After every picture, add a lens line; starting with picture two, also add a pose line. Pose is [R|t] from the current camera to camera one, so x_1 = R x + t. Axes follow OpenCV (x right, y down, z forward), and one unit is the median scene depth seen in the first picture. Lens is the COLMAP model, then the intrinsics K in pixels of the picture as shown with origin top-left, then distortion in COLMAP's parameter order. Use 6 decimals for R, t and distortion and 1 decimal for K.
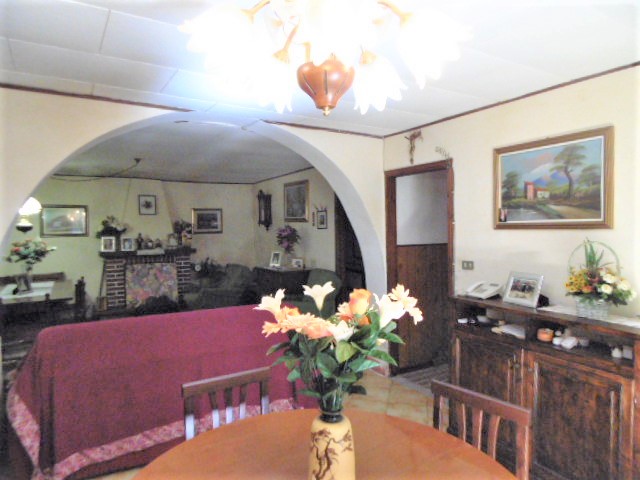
lens RADIAL K [[421.1, 0, 317.5], [0, 421.1, 237.9], [0, 0, 1]] dist [0.016400, -0.015688]
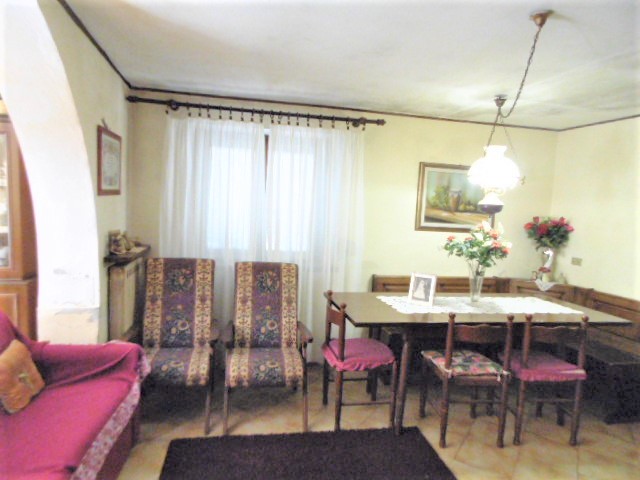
lens RADIAL K [[421.1, 0, 319.1], [0, 421.1, 239.7], [0, 0, 1]] dist [0.016400, -0.015688]
pose [[-0.329048, 0.086571, -0.940336, -0.016191], [-0.069387, 0.990881, 0.115504, -0.023991], [0.941760, 0.103253, -0.320041, 0.742836]]
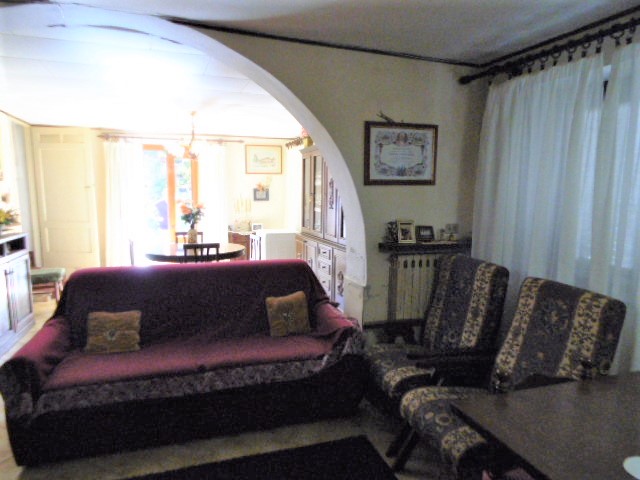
lens RADIAL K [[421.1, 0, 317.3], [0, 421.1, 240.8], [0, 0, 1]] dist [0.016400, -0.015688]
pose [[-0.980215, -0.017872, 0.197128, -0.354845], [0.012886, 0.988041, 0.153649, -0.016292], [-0.197517, 0.153149, -0.968263, 0.855805]]
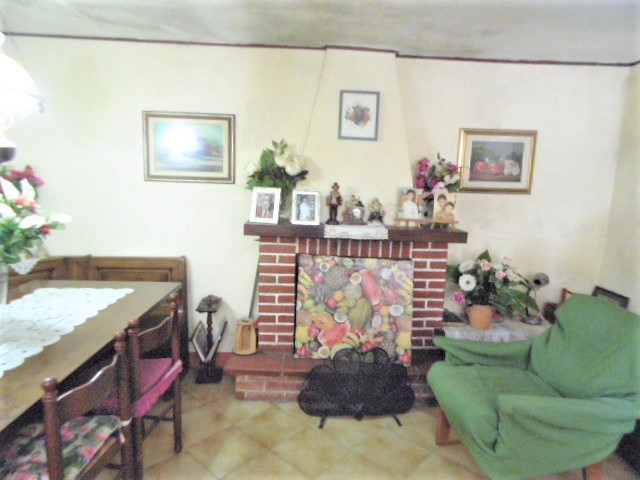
lens RADIAL K [[421.1, 0, 319.4], [0, 421.1, 239.1], [0, 0, 1]] dist [0.016400, -0.015688]
pose [[0.867092, 0.122297, -0.482902, -0.233636], [-0.062177, 0.988385, 0.138669, -0.014037], [0.494252, -0.090214, 0.864625, 0.643784]]
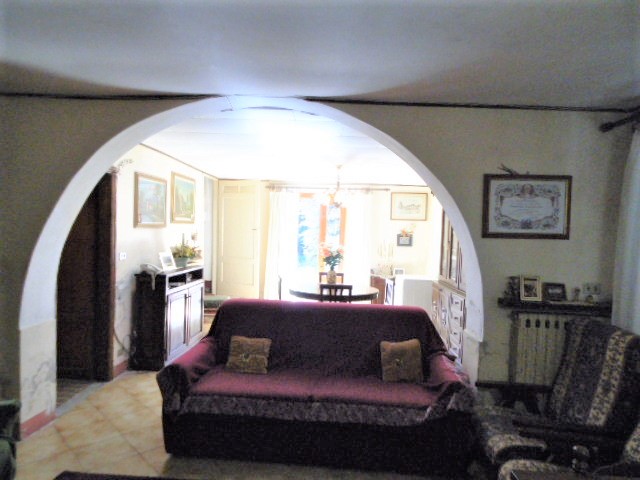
lens RADIAL K [[421.1, 0, 316.0], [0, 421.1, 240.5], [0, 0, 1]] dist [0.016400, -0.015688]
pose [[-0.838144, -0.029621, 0.544644, -0.406864], [-0.002804, 0.998745, 0.050003, -0.023385], [-0.545442, 0.040382, -0.837175, 0.868143]]
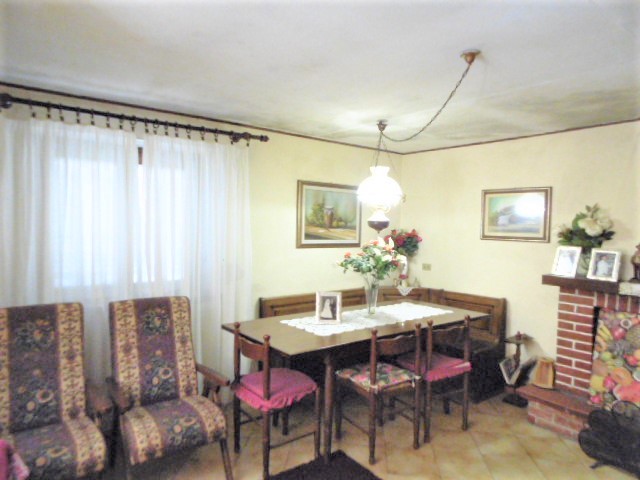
lens RADIAL K [[421.1, 0, 318.9], [0, 421.1, 239.8], [0, 0, 1]] dist [0.016400, -0.015688]
pose [[0.117404, 0.060359, -0.991248, -0.034343], [-0.047802, 0.997338, 0.055068, -0.023728], [0.991933, 0.040918, 0.119977, 0.637001]]
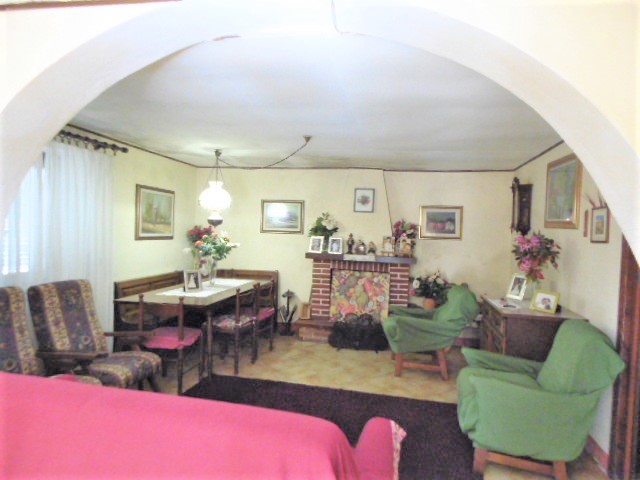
lens RADIAL K [[421.1, 0, 319.7], [0, 421.1, 238.6], [0, 0, 1]] dist [0.016400, -0.015688]
pose [[0.743051, 0.057622, -0.666749, 0.088964], [-0.062971, 0.997886, 0.016063, -0.011758], [0.666265, 0.030050, 0.745109, 0.348215]]
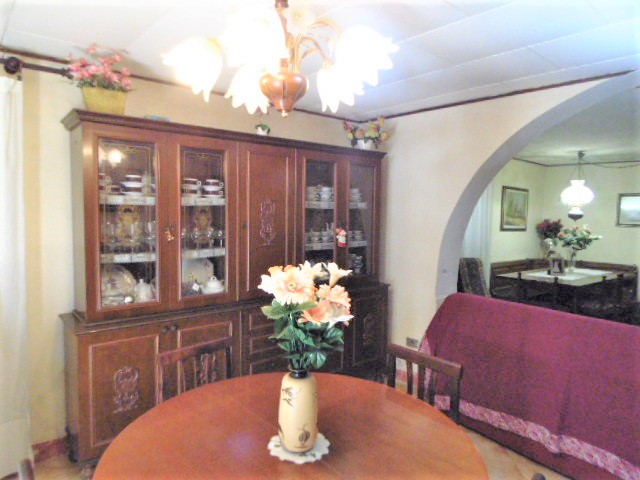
lens RADIAL K [[421.1, 0, 315.7], [0, 421.1, 237.5], [0, 0, 1]] dist [0.016400, -0.015688]
pose [[0.149549, 0.082644, -0.985294, 0.202265], [-0.061042, 0.995372, 0.074224, -0.006602], [0.986868, 0.049044, 0.153902, 0.148895]]
